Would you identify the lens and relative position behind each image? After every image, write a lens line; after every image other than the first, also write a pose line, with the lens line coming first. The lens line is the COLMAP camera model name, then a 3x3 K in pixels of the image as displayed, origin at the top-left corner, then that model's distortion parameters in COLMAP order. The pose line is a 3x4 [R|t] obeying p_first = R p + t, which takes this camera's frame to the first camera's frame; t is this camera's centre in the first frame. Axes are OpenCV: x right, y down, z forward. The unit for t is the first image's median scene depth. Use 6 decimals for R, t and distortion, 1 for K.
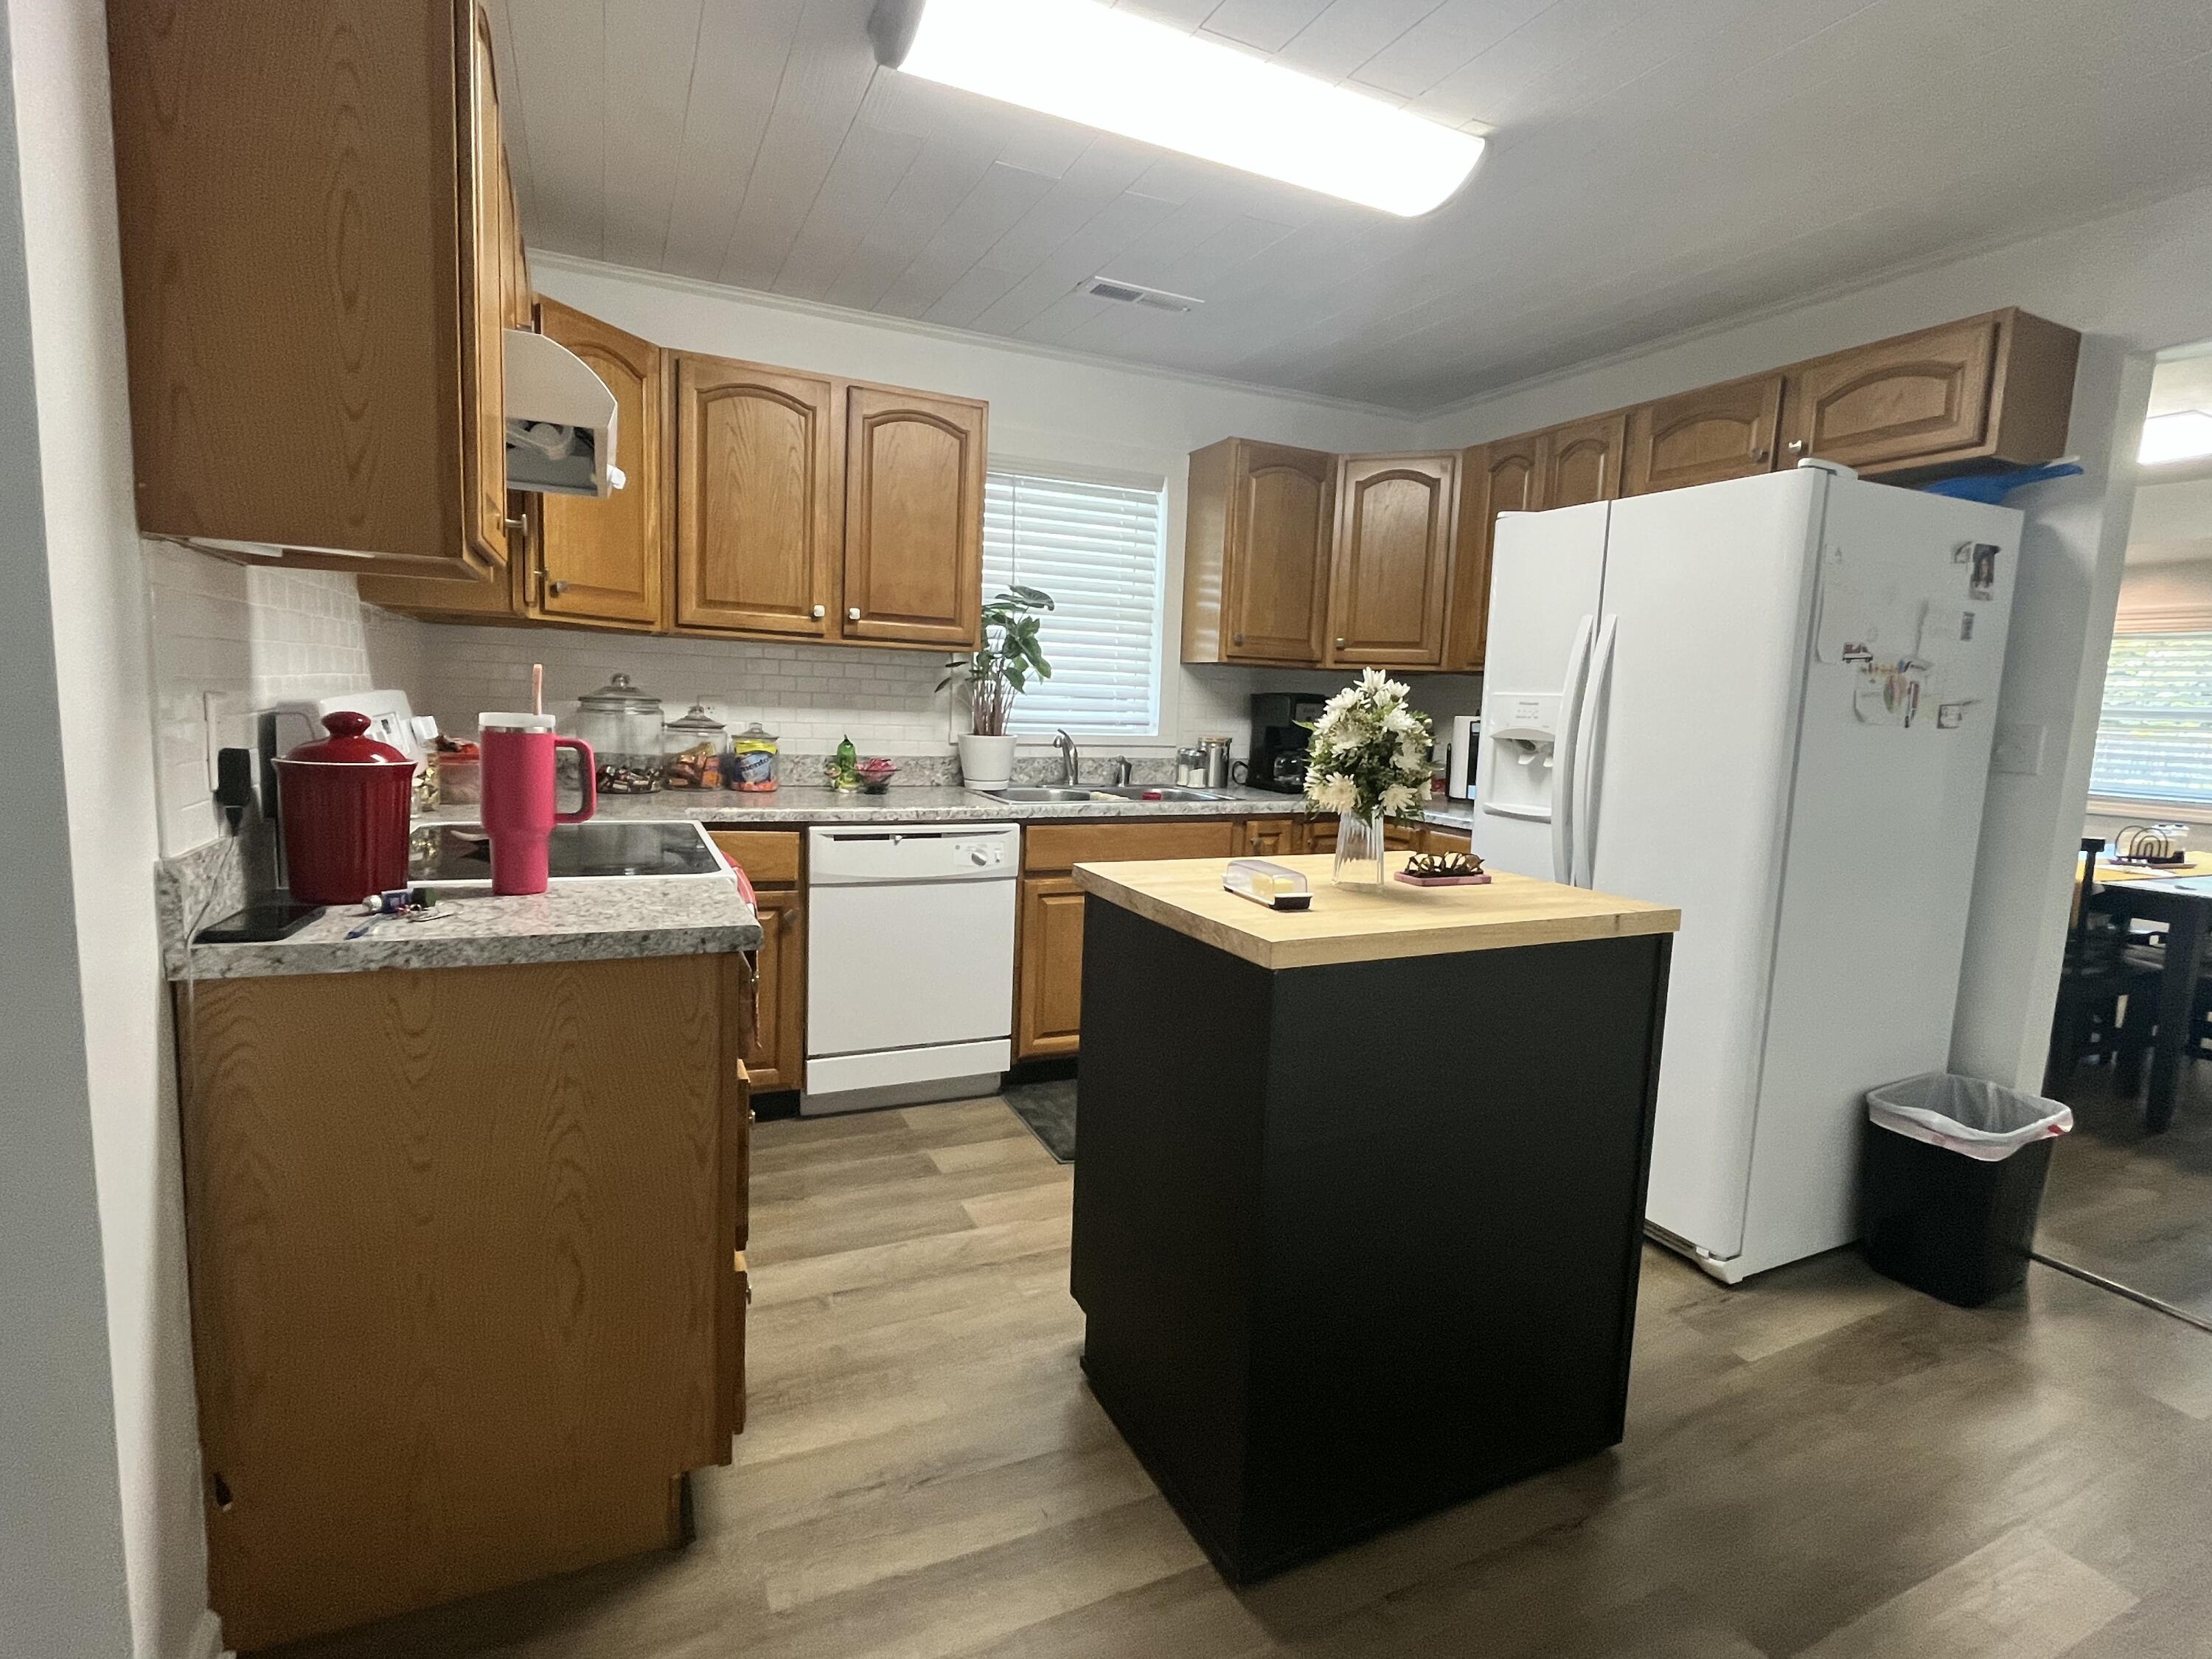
lens RADIAL K [[1067.6, 0, 1103.9], [0, 1067.6, 835.1], [0, 0, 1]] dist [-0.001091, 0.000520]
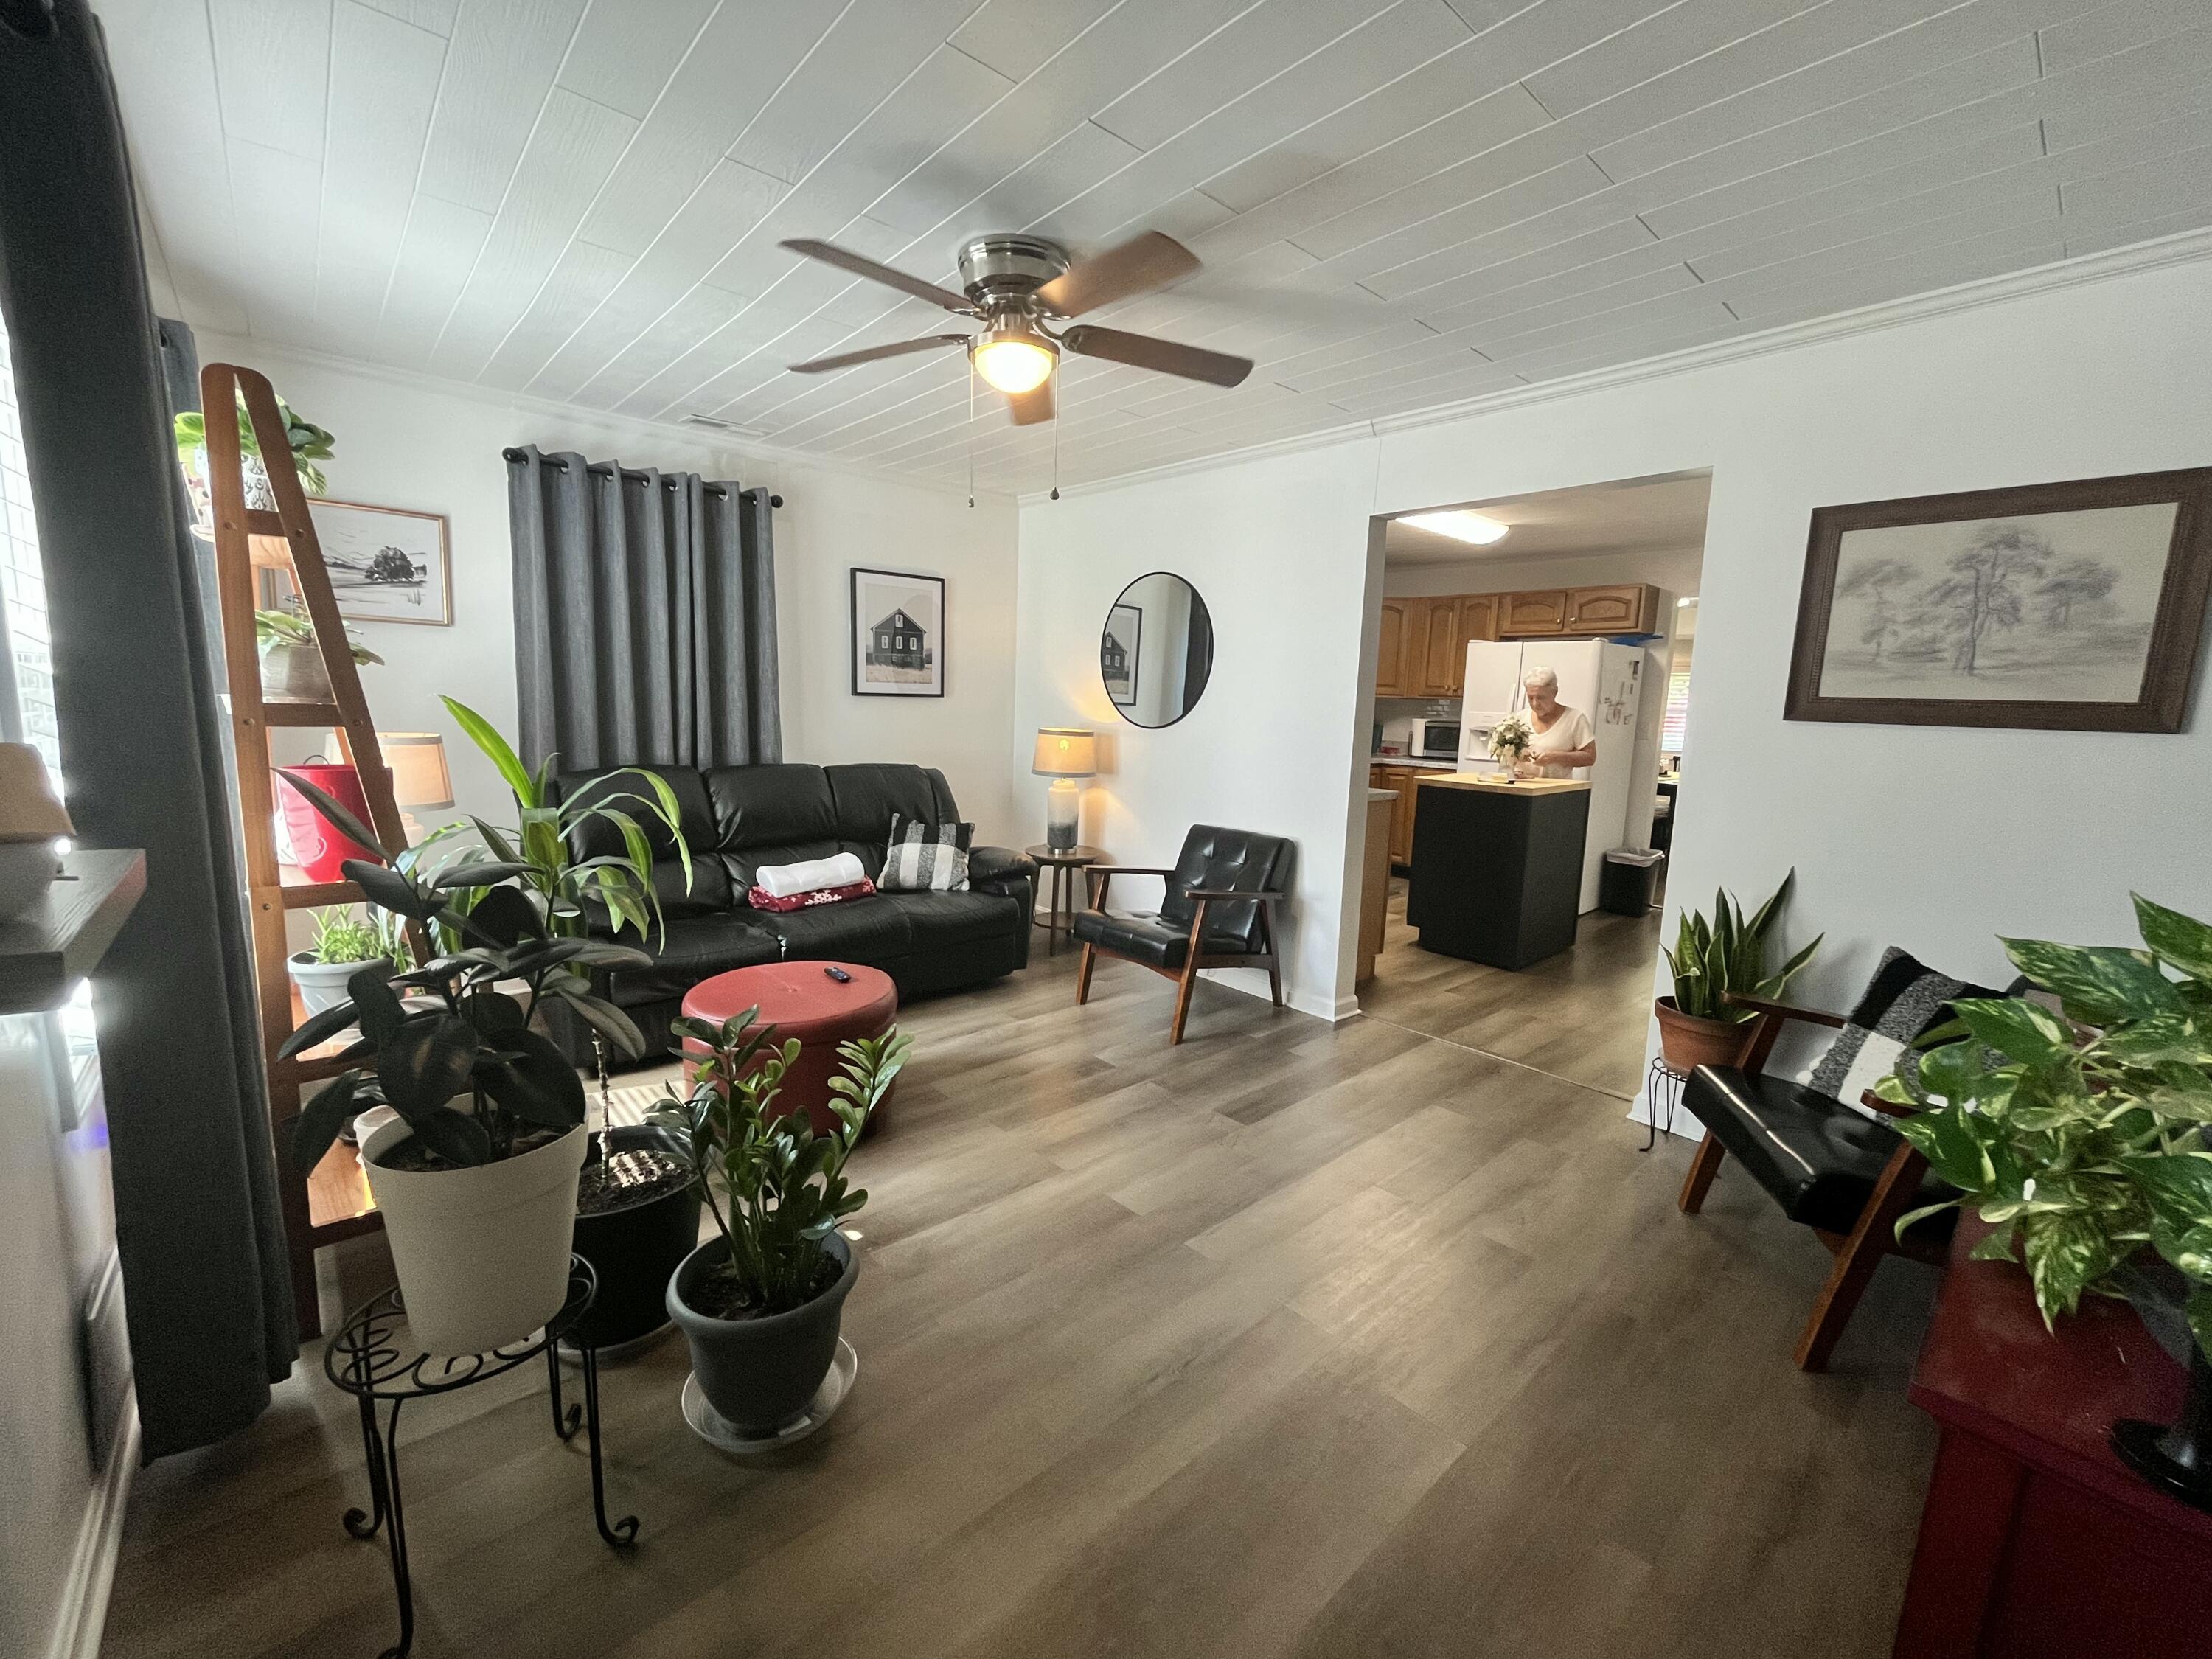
lens RADIAL K [[900.6, 0, 1110.0], [0, 900.6, 836.3], [0, 0, 1]] dist [0.000115, 0.000026]
pose [[0.956367, -0.050805, 0.287718, -0.948764], [0.040671, 0.998327, 0.041096, 0.035042], [-0.289325, -0.027601, 0.956833, -0.706338]]
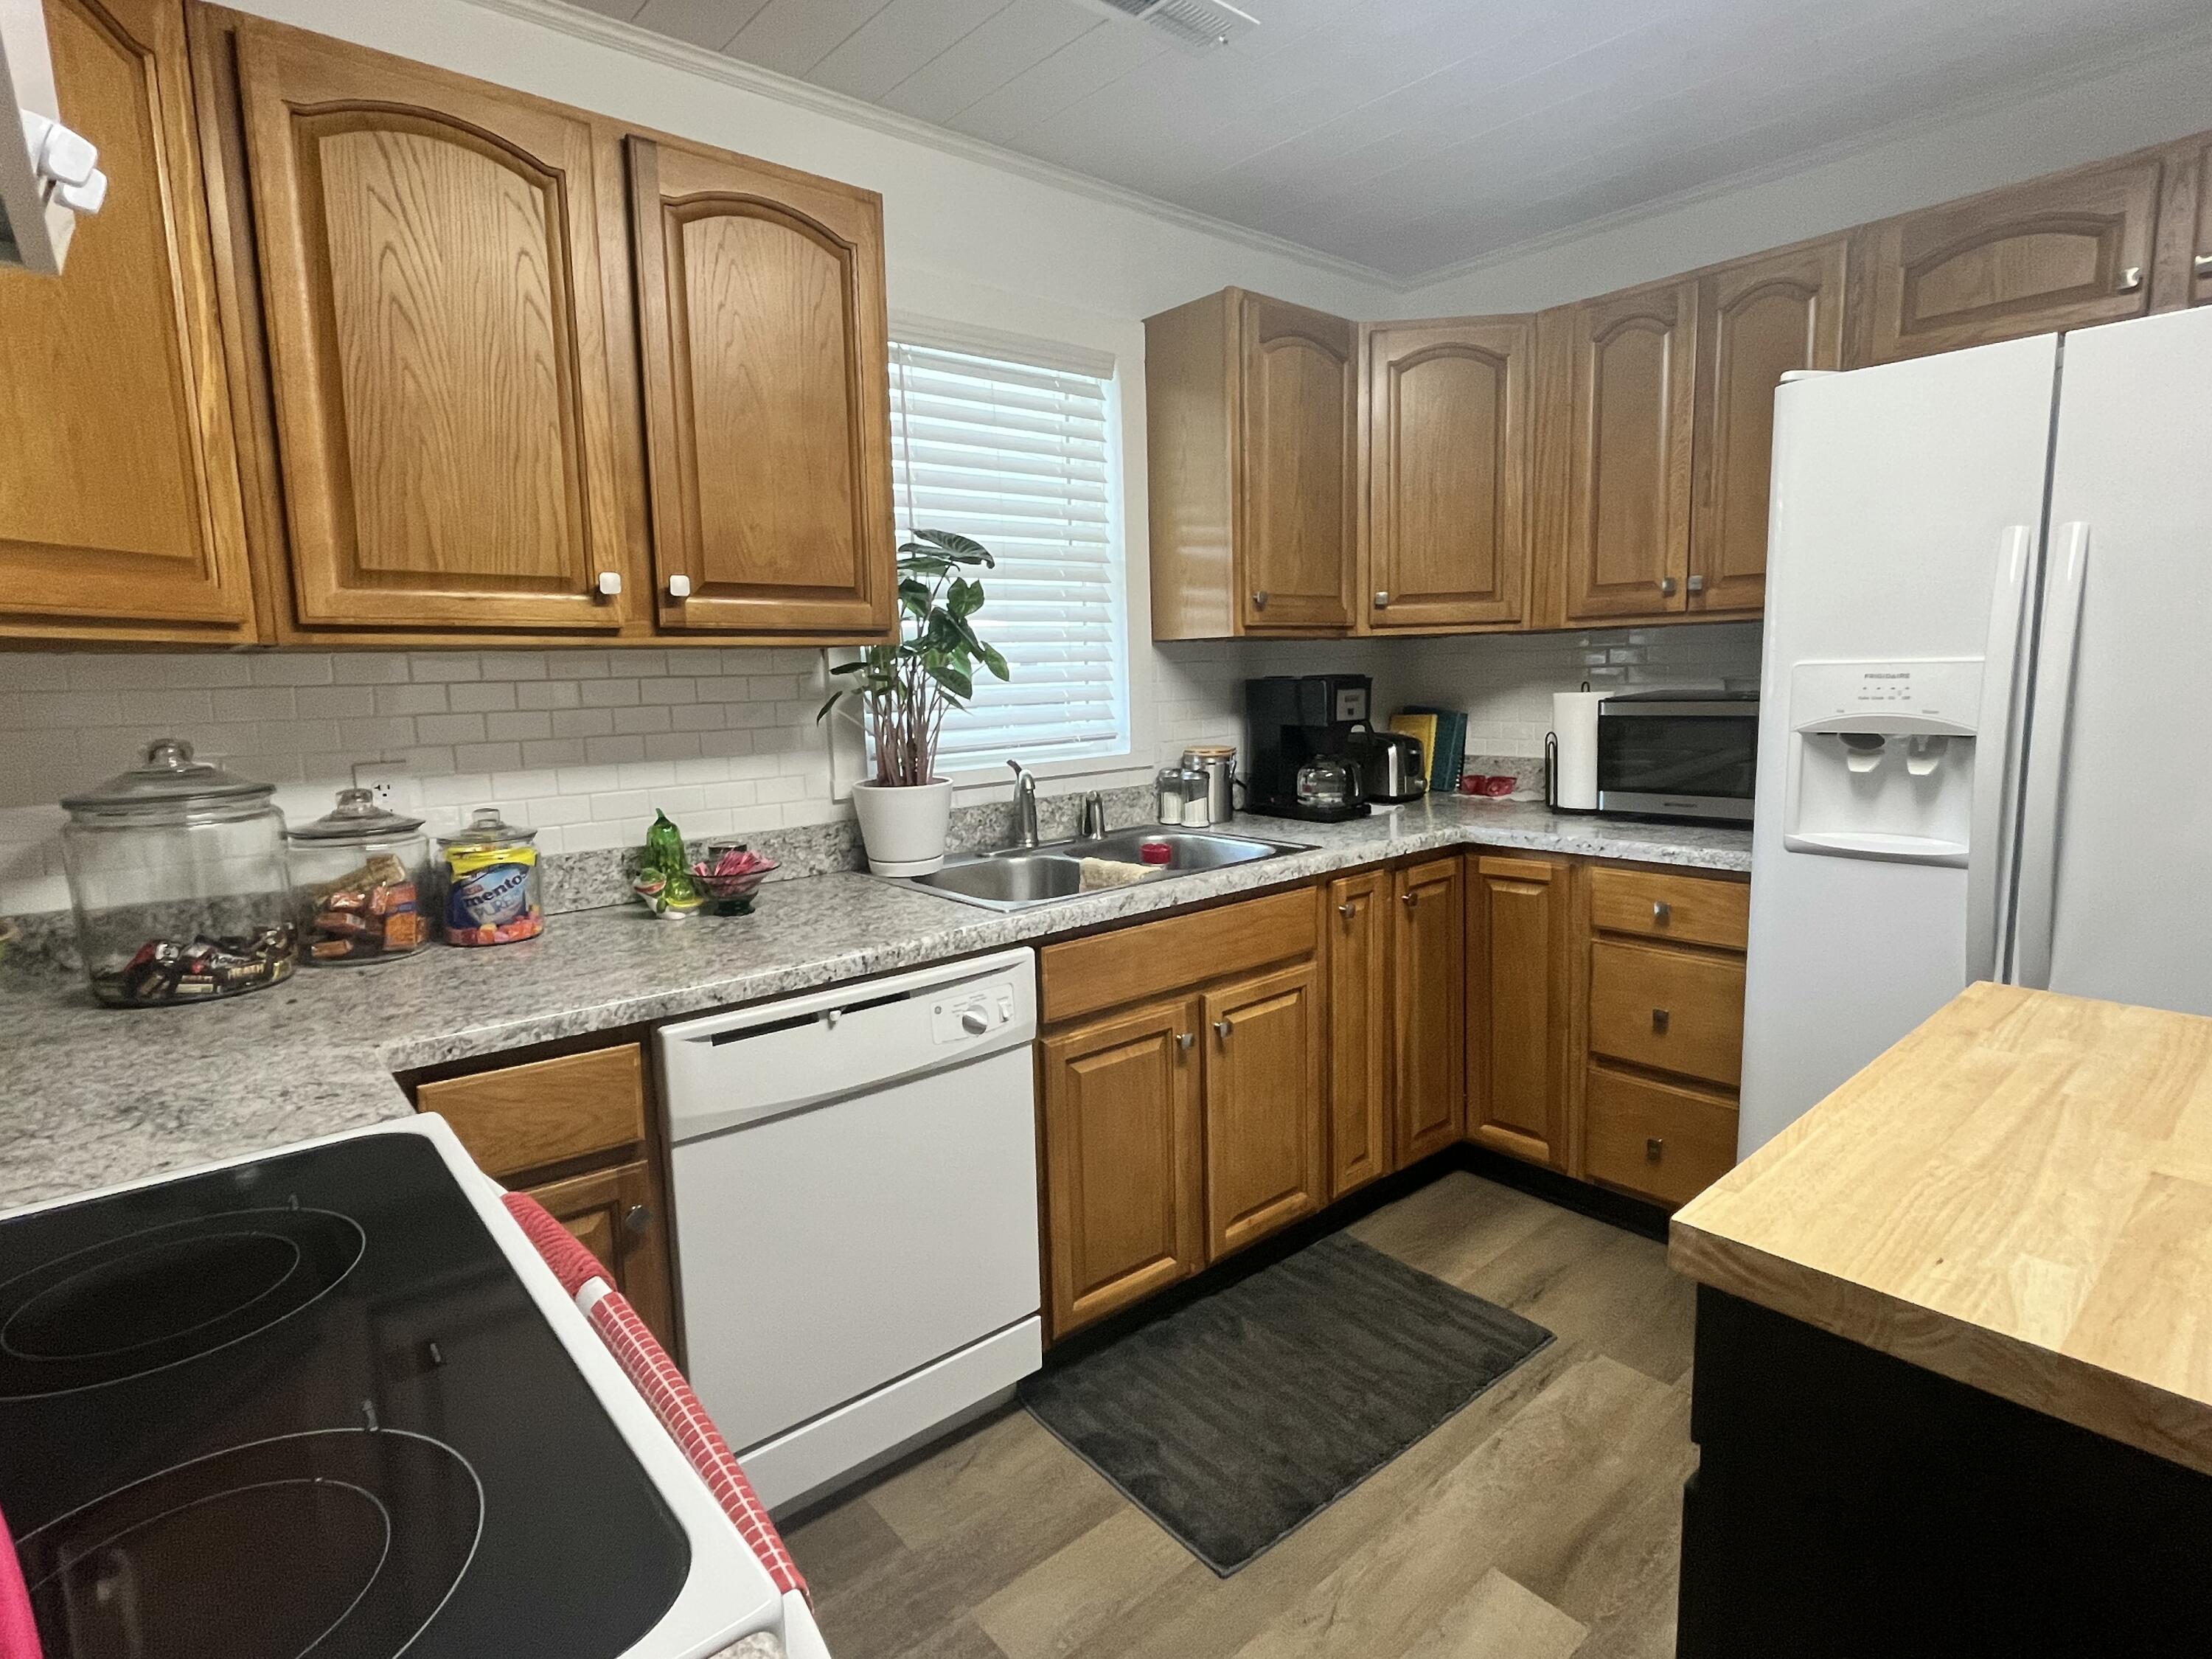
lens RADIAL K [[1125.6, 0, 1104.8], [0, 1125.6, 830.8], [0, 0, 1]] dist [-0.001183, -0.000848]
pose [[0.962051, -0.102518, 0.252881, -0.181281], [0.099164, 0.994731, 0.026009, -0.080722], [-0.254215, 0.000054, 0.967148, 0.408390]]
